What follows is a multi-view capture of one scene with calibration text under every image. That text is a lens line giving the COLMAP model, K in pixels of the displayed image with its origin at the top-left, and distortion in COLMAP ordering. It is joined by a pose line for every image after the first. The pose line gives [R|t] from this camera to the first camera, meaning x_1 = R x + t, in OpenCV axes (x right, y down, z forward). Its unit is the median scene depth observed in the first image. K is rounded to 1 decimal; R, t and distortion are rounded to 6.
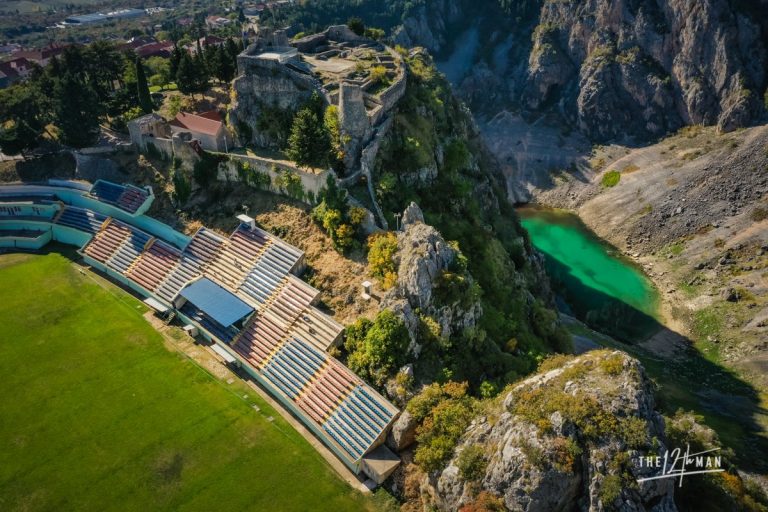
lens RADIAL K [[599.1, 0, 384.0], [0, 599.1, 256.0], [0, 0, 1]] dist [-0.012894, -0.003709]
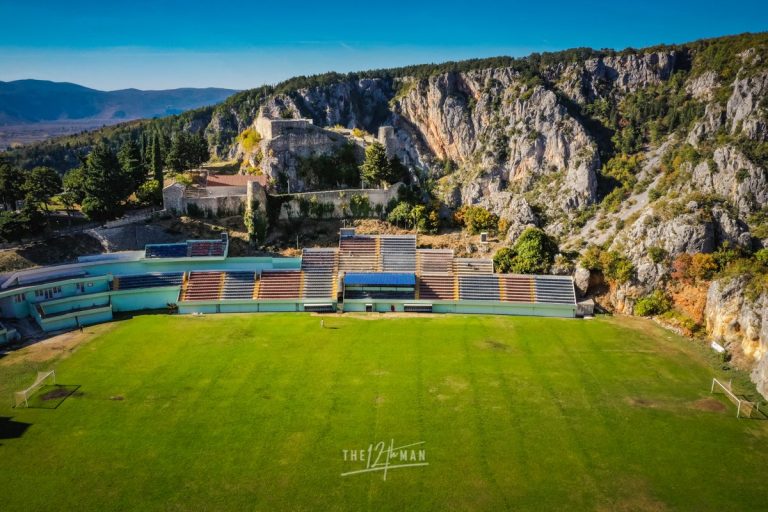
lens RADIAL K [[599.1, 0, 384.0], [0, 599.1, 256.0], [0, 0, 1]] dist [-0.012894, -0.003709]
pose [[0.756047, -0.148891, 0.637357, -1.012231], [0.328644, 0.928485, -0.172943, 0.237521], [-0.566027, 0.340216, 0.750911, 0.046913]]
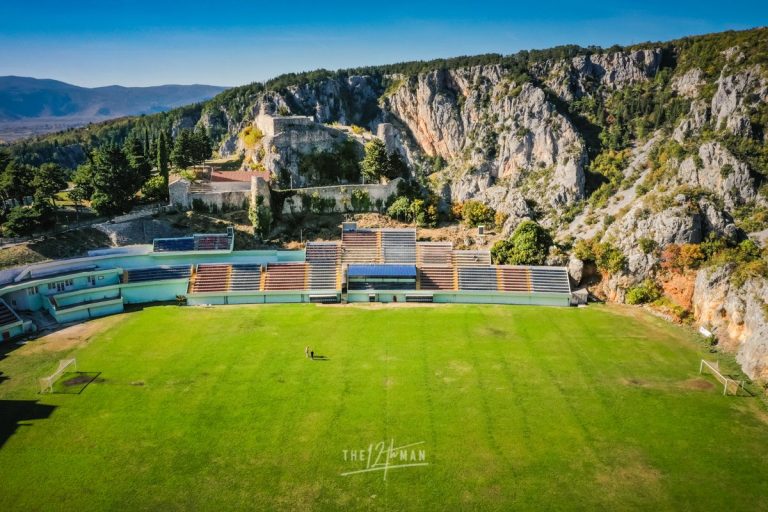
lens RADIAL K [[599.9, 0, 384.0], [0, 599.9, 256.0], [0, 0, 1]] dist [-0.010960, -0.002094]
pose [[0.742012, -0.155883, 0.652012, -1.064834], [0.337143, 0.927419, -0.161954, 0.244879], [-0.579442, 0.339993, 0.740710, 0.032800]]
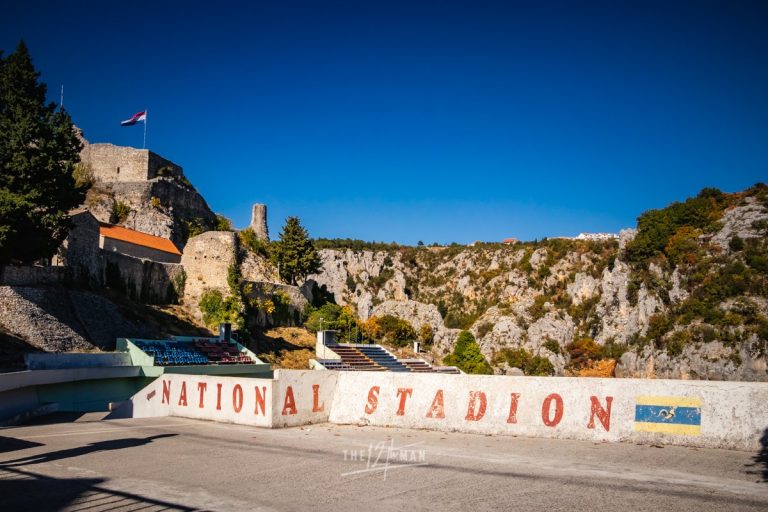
lens RADIAL K [[654.6, 0, 384.0], [0, 654.6, 256.0], [0, 0, 1]] dist [-0.053662, 0.000885]
pose [[-0.260971, 0.157337, 0.952438, -1.114449], [0.495344, 0.868662, -0.007772, -0.110106], [-0.828570, 0.469756, -0.304632, 1.198313]]
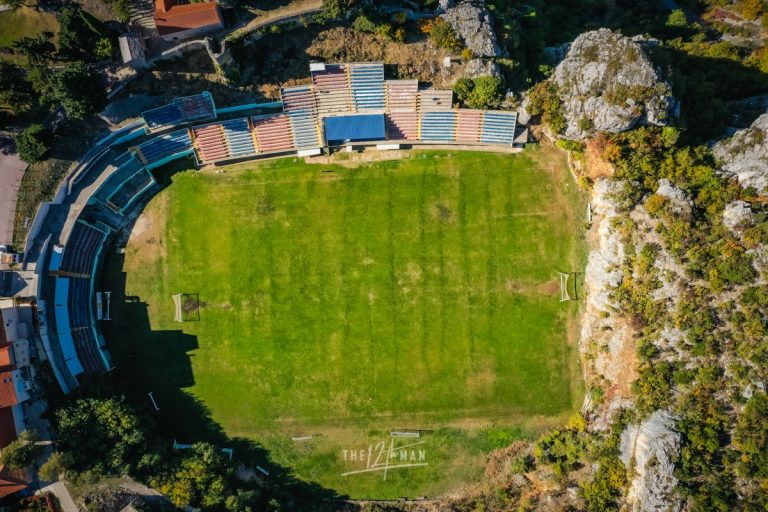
lens RADIAL K [[608.0, 0, 384.0], [0, 608.0, 256.0], [0, 0, 1]] dist [-0.009910, -0.005623]
pose [[0.699118, -0.715002, -0.002426, -0.436065], [0.374330, 0.363119, 0.853242, -1.015276], [-0.609189, -0.597425, 0.521509, -0.013287]]
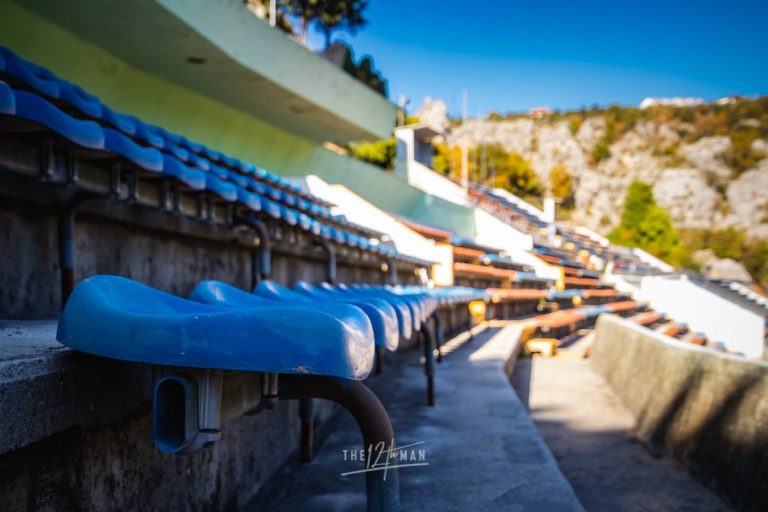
lens RADIAL K [[927.3, 0, 384.0], [0, 927.3, 256.0], [0, 0, 1]] dist [0.008297, 0.010089]
pose [[-0.316472, 0.051146, 0.947222, -0.692081], [0.493738, 0.861507, 0.118443, -0.077844], [-0.809981, 0.505163, -0.297896, 1.231929]]
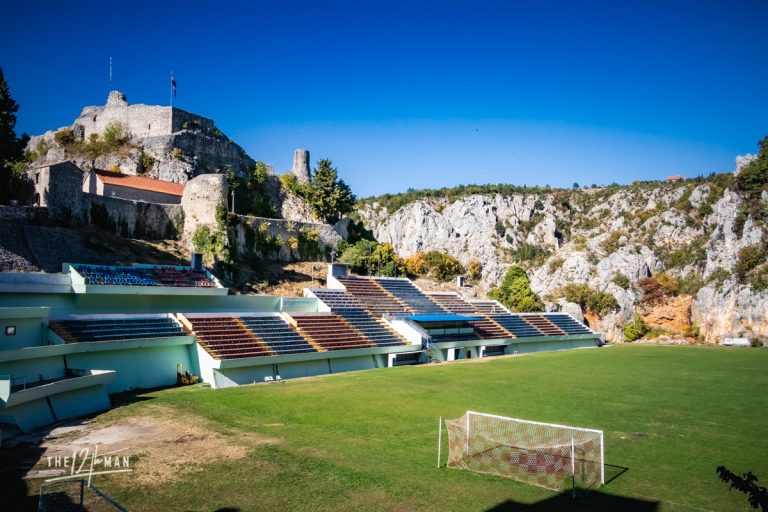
lens RADIAL K [[640.0, 0, 373.0], [0, 640.0, 257.3], [0, 0, 1]] dist [-0.064844, 0.007918]
pose [[0.028492, 0.081818, 0.996240, -1.154290], [0.507896, 0.857222, -0.084927, 0.027555], [-0.860947, 0.508405, -0.017132, 1.009806]]
